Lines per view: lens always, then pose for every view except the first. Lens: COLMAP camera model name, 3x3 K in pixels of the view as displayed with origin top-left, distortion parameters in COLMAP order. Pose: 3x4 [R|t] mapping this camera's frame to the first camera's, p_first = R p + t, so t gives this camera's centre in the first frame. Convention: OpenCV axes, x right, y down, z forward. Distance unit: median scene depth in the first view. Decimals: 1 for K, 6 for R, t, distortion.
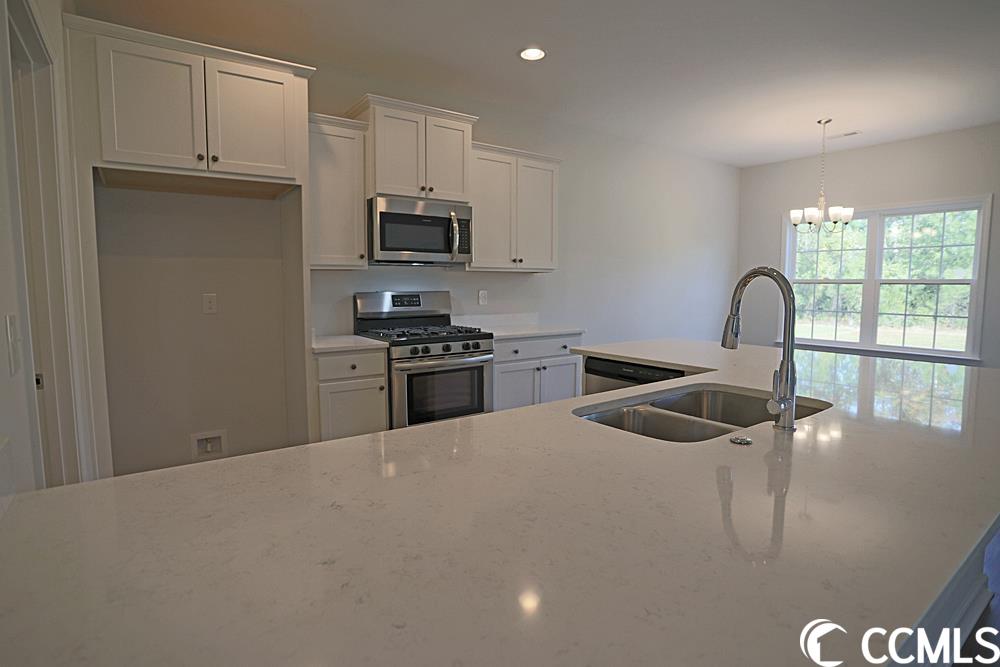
lens RADIAL K [[512.3, 0, 495.1], [0, 512.3, 330.4], [0, 0, 1]] dist [-0.060620, 0.025819]
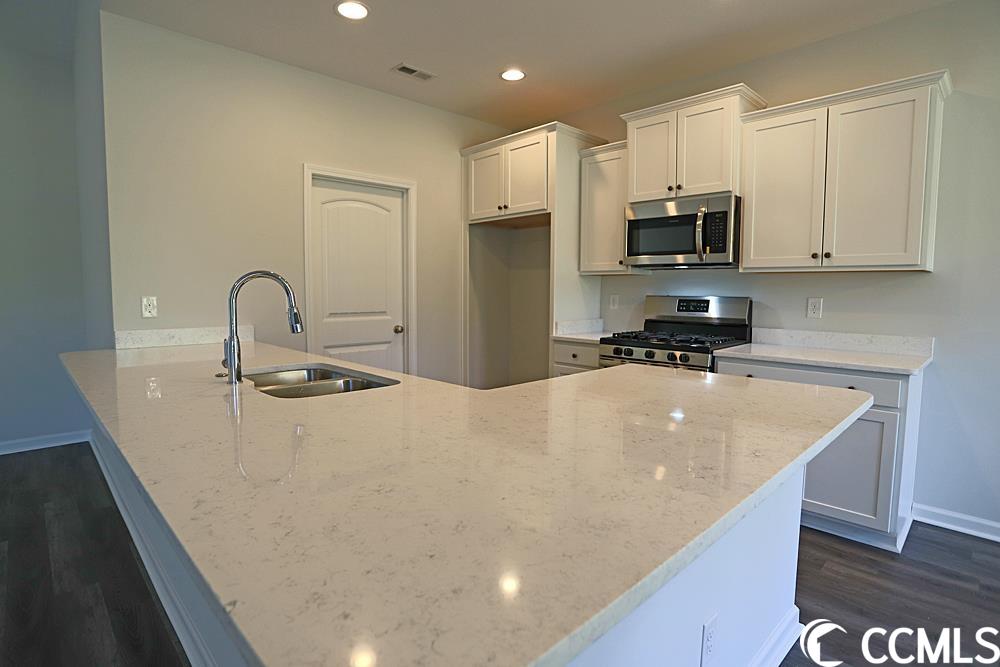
lens RADIAL K [[512.3, 0, 495.1], [0, 512.3, 330.4], [0, 0, 1]] dist [-0.060620, 0.025819]
pose [[0.154889, 0.083816, -0.984370, 0.757842], [-0.094511, 0.993082, 0.069686, -0.046975], [0.983401, 0.082240, 0.161739, 0.532652]]
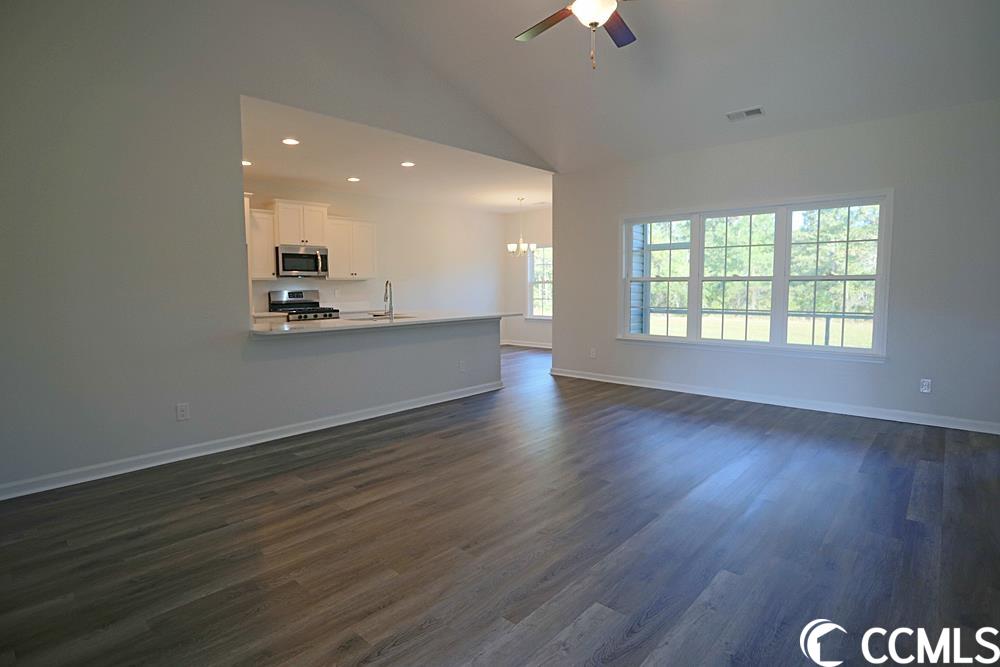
lens RADIAL K [[512.3, 0, 495.1], [0, 512.3, 330.4], [0, 0, 1]] dist [-0.060620, 0.025819]
pose [[0.978394, -0.025950, 0.205114, 0.194614], [0.025936, 0.999660, 0.002754, 0.103865], [-0.205115, 0.002625, 0.978734, -1.199233]]
